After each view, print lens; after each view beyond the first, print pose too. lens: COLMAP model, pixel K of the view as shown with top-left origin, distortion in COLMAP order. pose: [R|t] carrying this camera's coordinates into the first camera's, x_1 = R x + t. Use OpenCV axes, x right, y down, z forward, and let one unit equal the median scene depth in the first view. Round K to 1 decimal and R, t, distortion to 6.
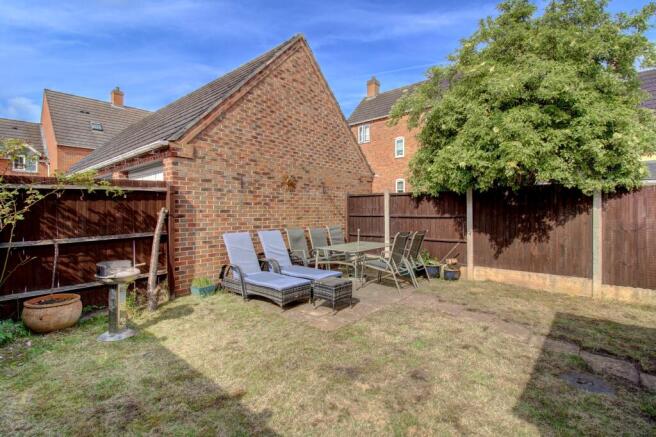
lens RADIAL K [[319.3, 0, 331.2], [0, 319.3, 210.2], [0, 0, 1]] dist [-0.000582, -0.000152]
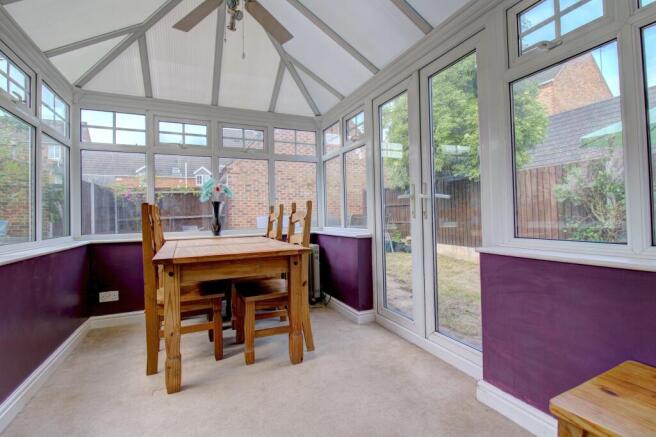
lens RADIAL K [[319.3, 0, 331.2], [0, 319.3, 210.2], [0, 0, 1]] dist [-0.000582, -0.000152]
pose [[0.907385, -0.016884, -0.419961, 0.715324], [0.014332, 0.999855, -0.009232, 0.060045], [0.420056, 0.002358, 0.907495, -0.354438]]
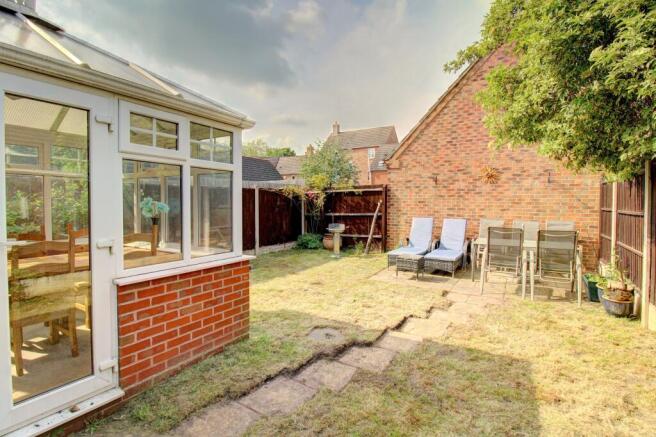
lens RADIAL K [[319.3, 0, 331.2], [0, 319.3, 210.2], [0, 0, 1]] dist [-0.000582, -0.000152]
pose [[0.175673, 0.035167, -0.983820, 1.008518], [-0.001922, 0.999372, 0.035380, -0.010187], [0.984447, -0.004325, 0.175630, 0.377022]]
